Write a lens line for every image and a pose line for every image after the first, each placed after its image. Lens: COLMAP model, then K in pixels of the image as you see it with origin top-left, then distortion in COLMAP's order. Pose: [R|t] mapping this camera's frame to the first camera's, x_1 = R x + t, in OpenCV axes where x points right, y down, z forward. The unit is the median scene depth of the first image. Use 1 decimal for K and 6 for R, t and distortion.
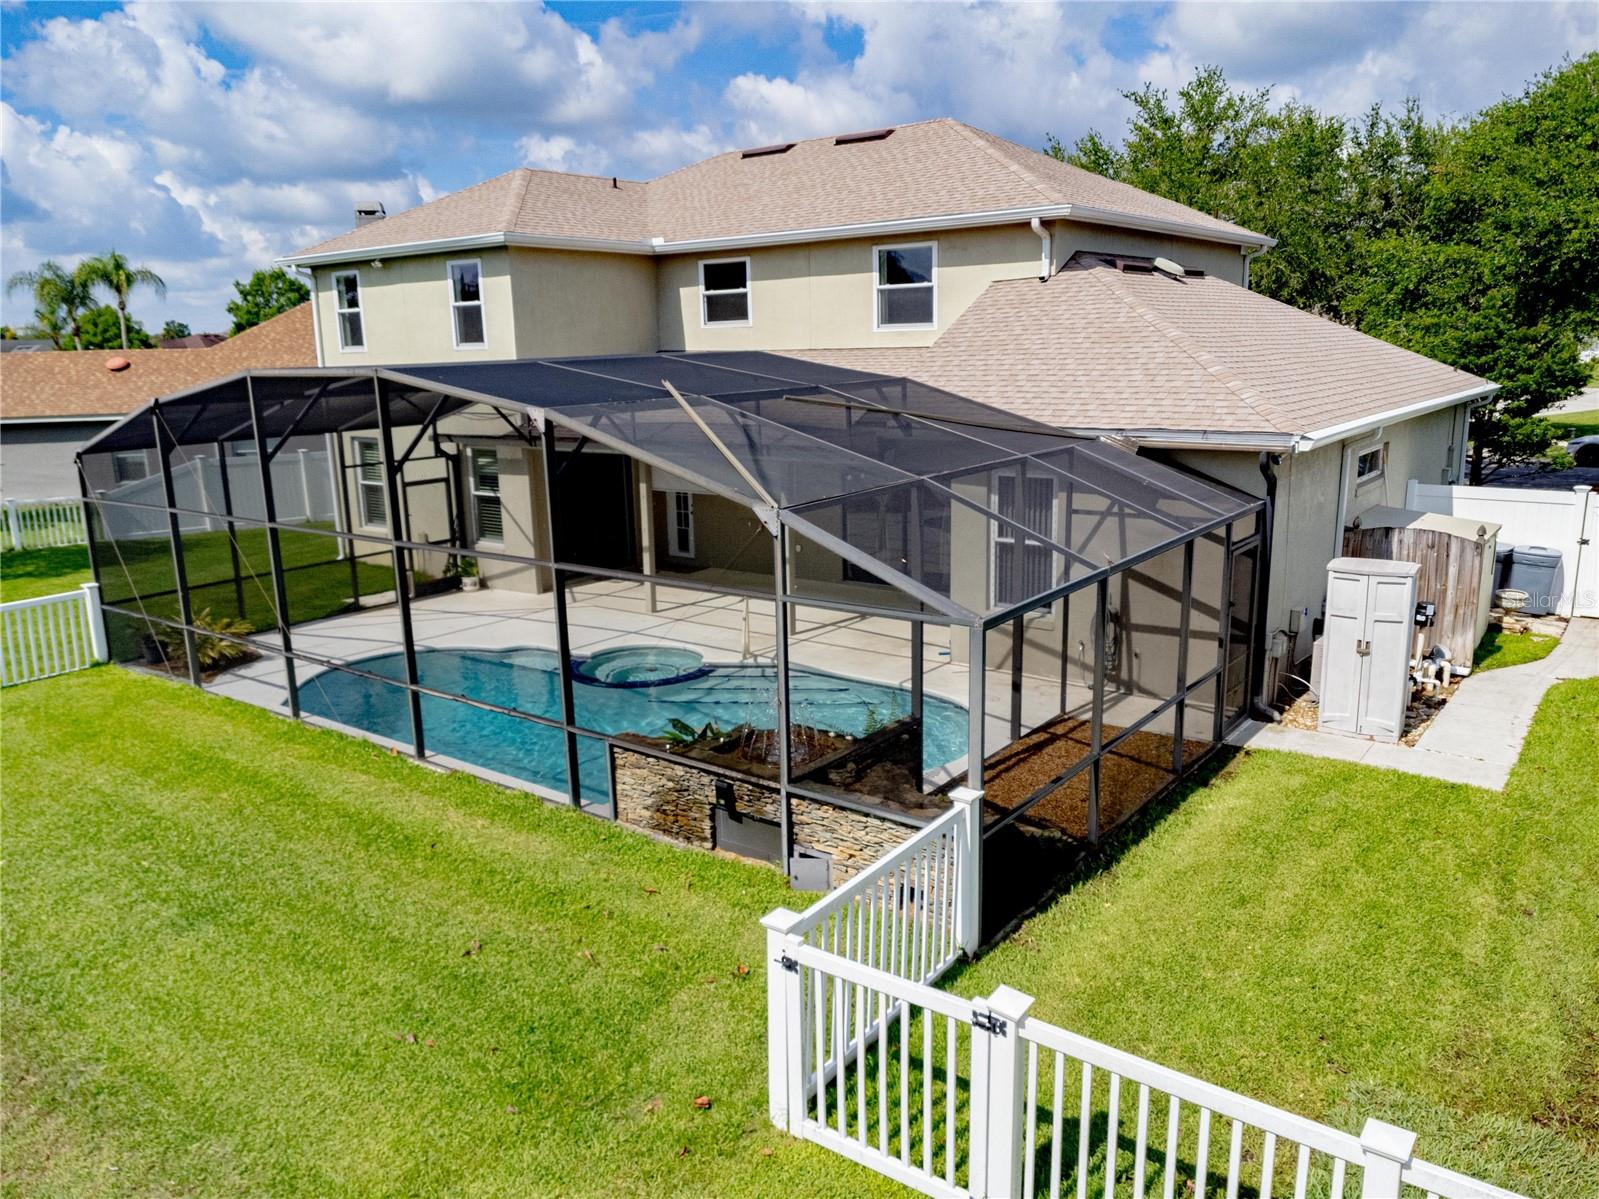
lens RADIAL K [[1180.7, 0, 795.6], [0, 1180.7, 610.3], [0, 0, 1]] dist [-0.022773, 0.001674]
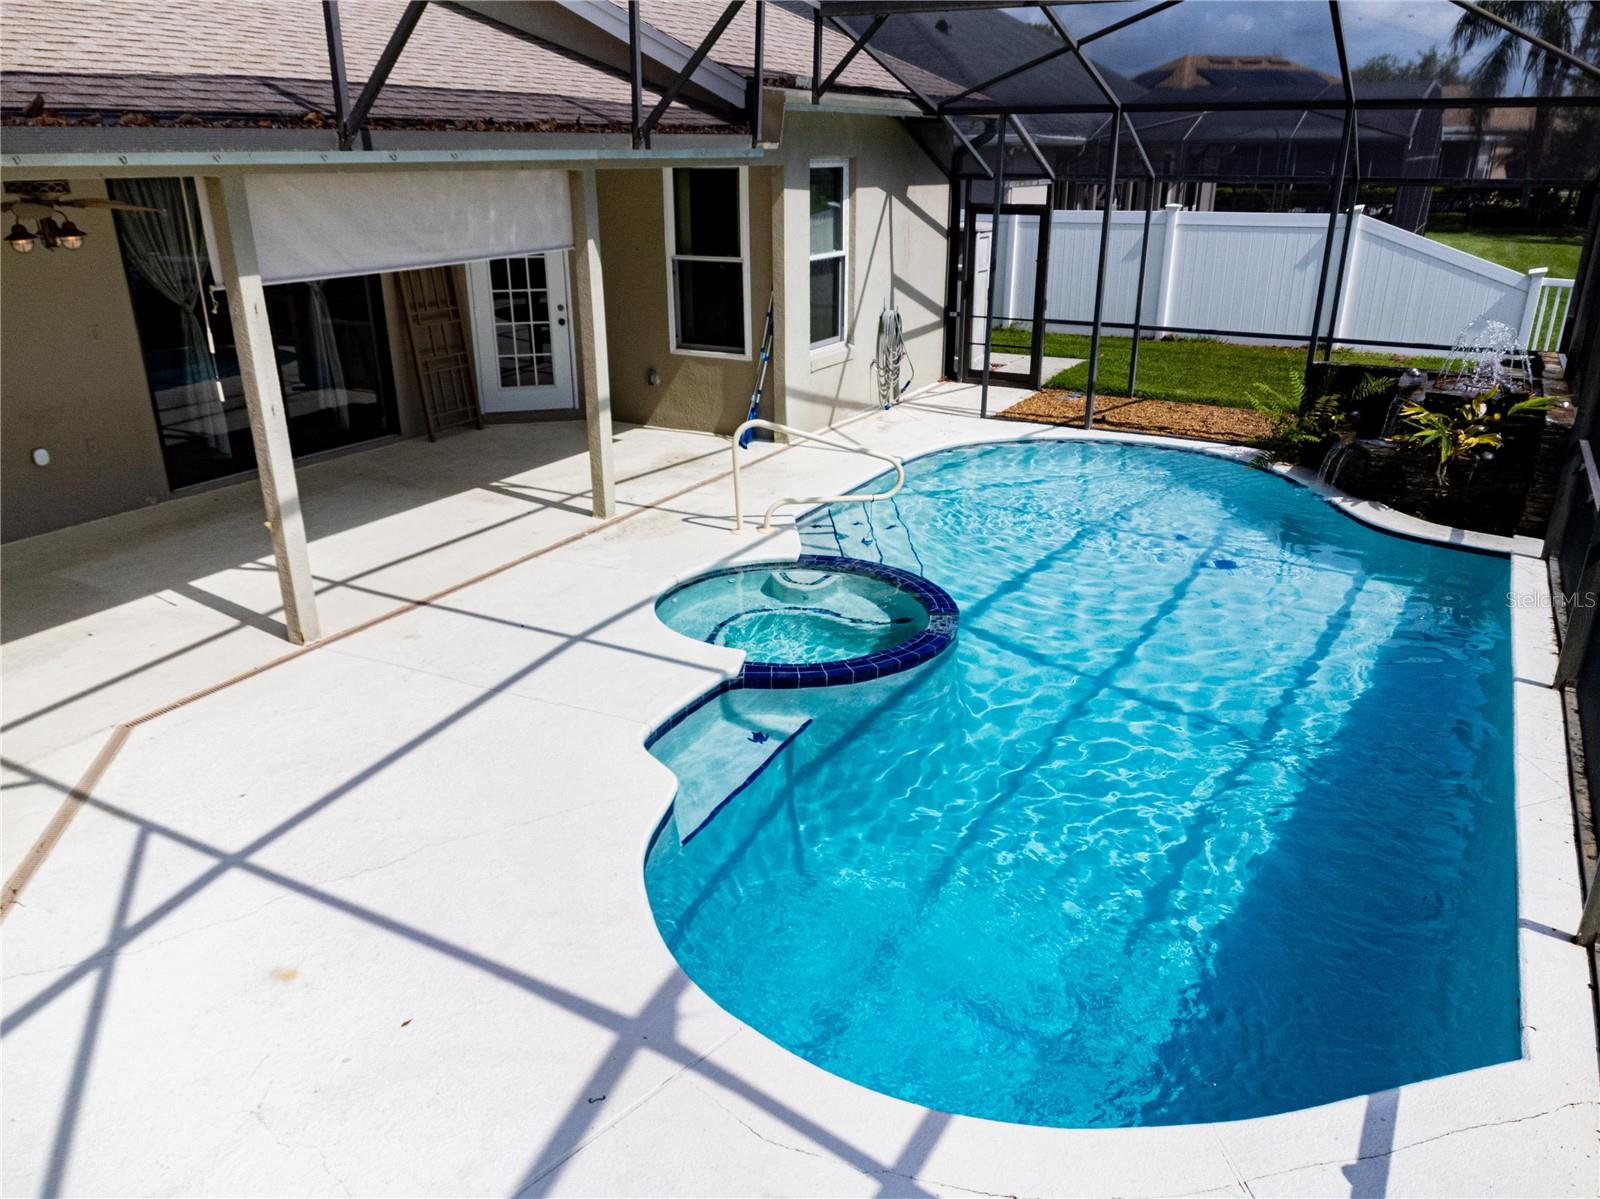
lens RADIAL K [[1181.4, 0, 796.1], [0, 1181.4, 610.3], [0, 0, 1]] dist [-0.022773, 0.001674]
pose [[-0.147786, -0.332687, 0.931385, -0.469412], [0.223778, 0.906056, 0.359147, -0.099964], [-0.963371, 0.261500, -0.059454, 0.863160]]
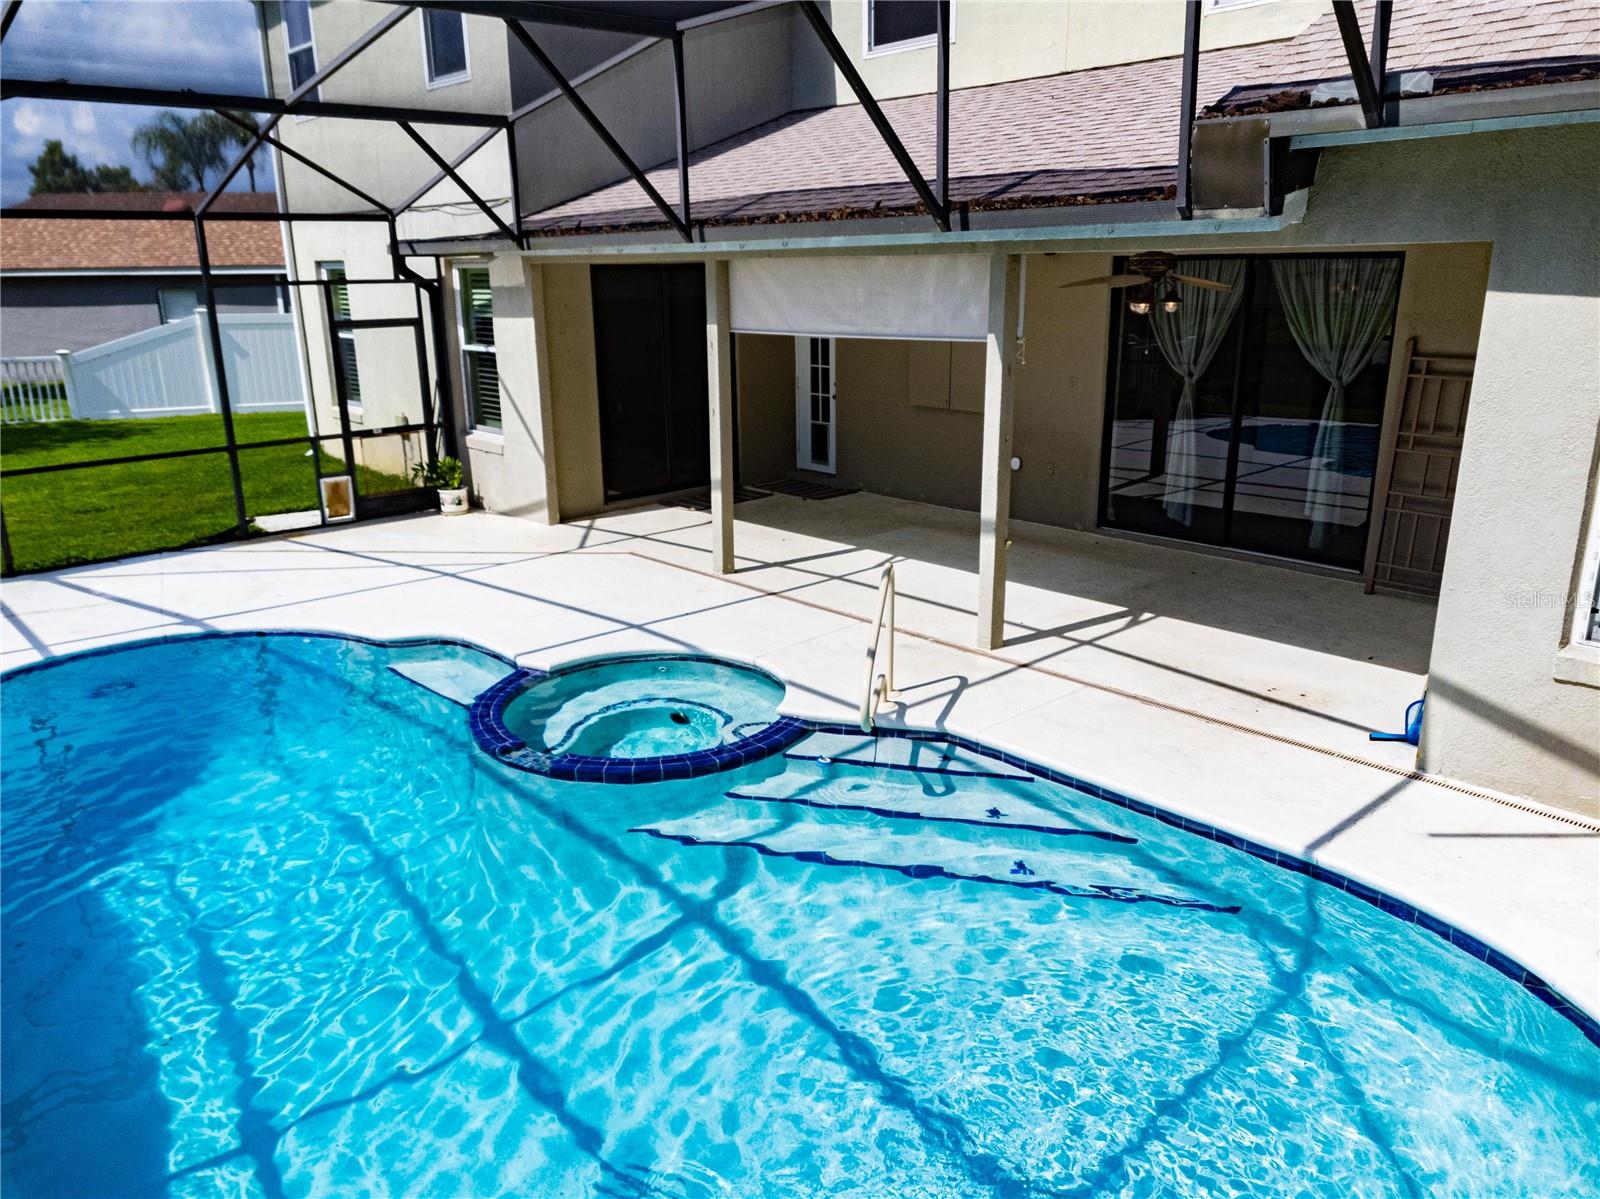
lens RADIAL K [[1183.2, 0, 794.9], [0, 1183.2, 605.0], [0, 0, 1]] dist [0.008196, 0.001848]
pose [[0.984729, 0.059363, -0.163662, -0.005048], [-0.049262, 0.996662, 0.065108, -0.019680], [0.166981, -0.056052, 0.984366, 0.485180]]
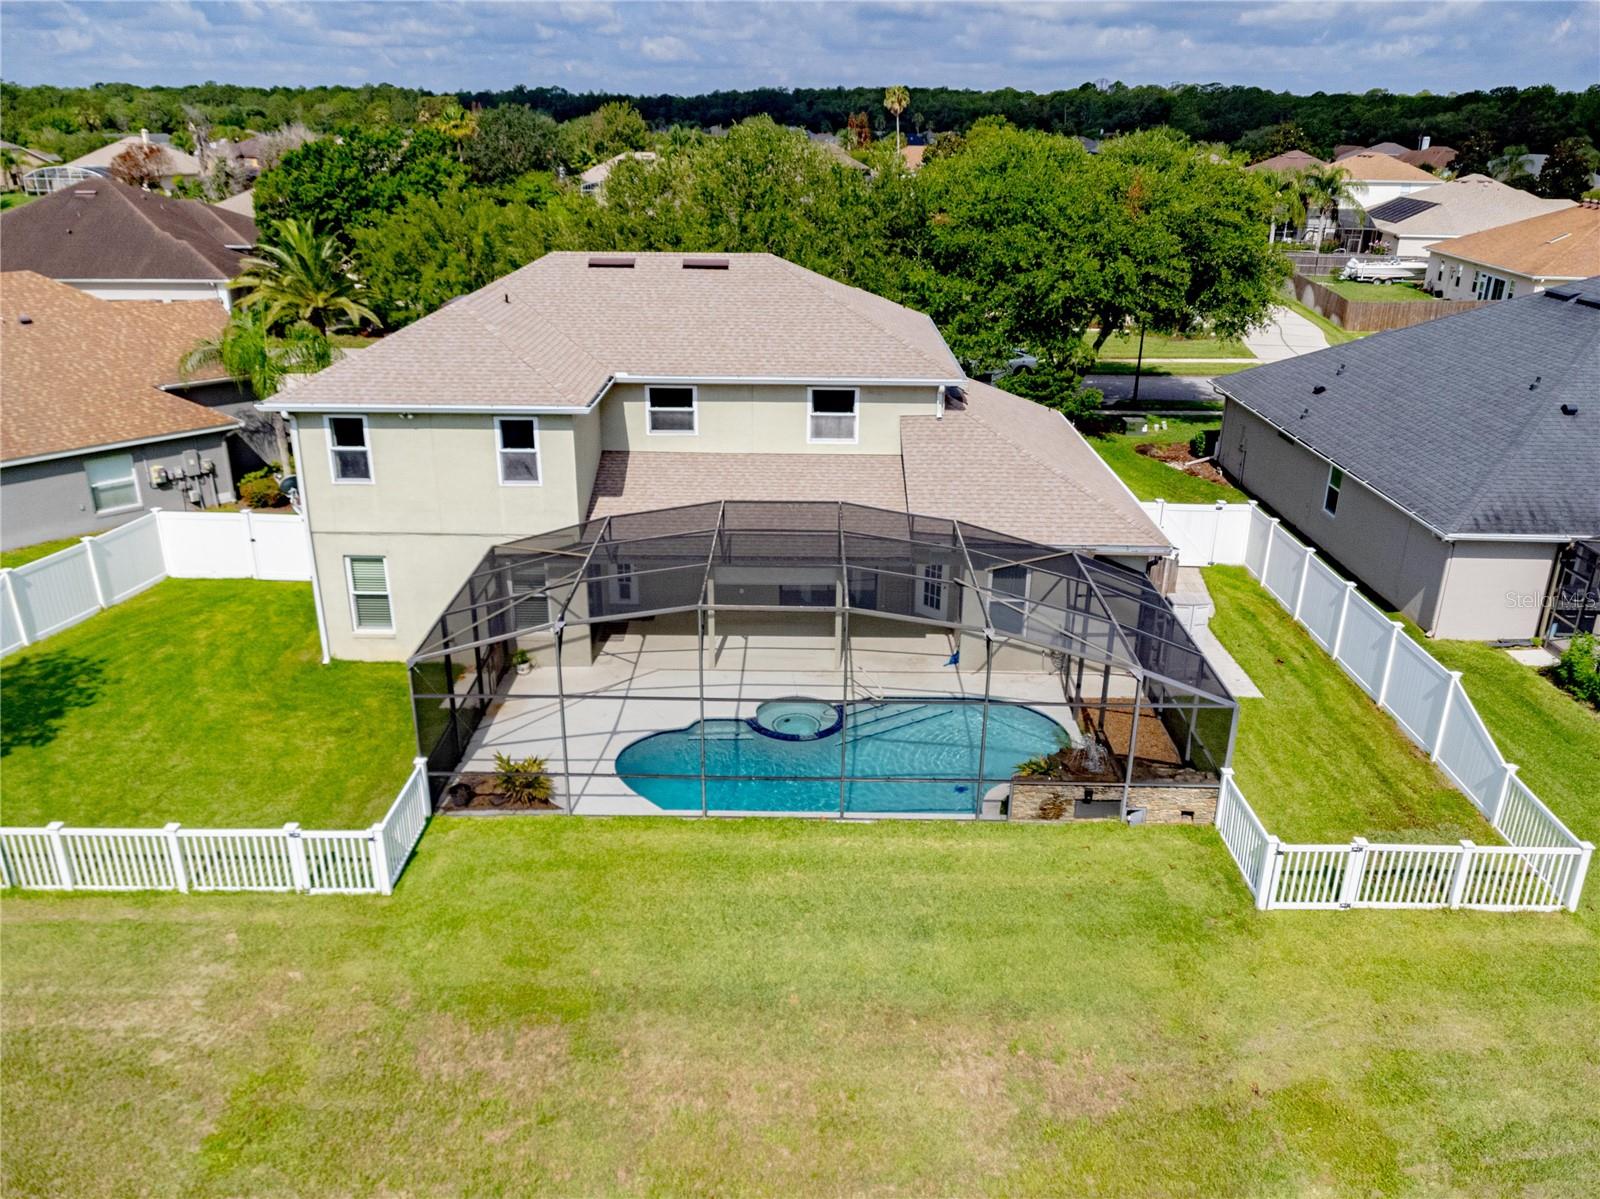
lens RADIAL K [[1225.8, 0, 790.6], [0, 1225.8, 602.3], [0, 0, 1]] dist [-0.000693, 0.004908]
pose [[0.802125, -0.196181, 0.564011, -0.859373], [0.108080, 0.976591, 0.185981, -0.335314], [-0.587294, -0.088222, 0.804551, -0.226562]]
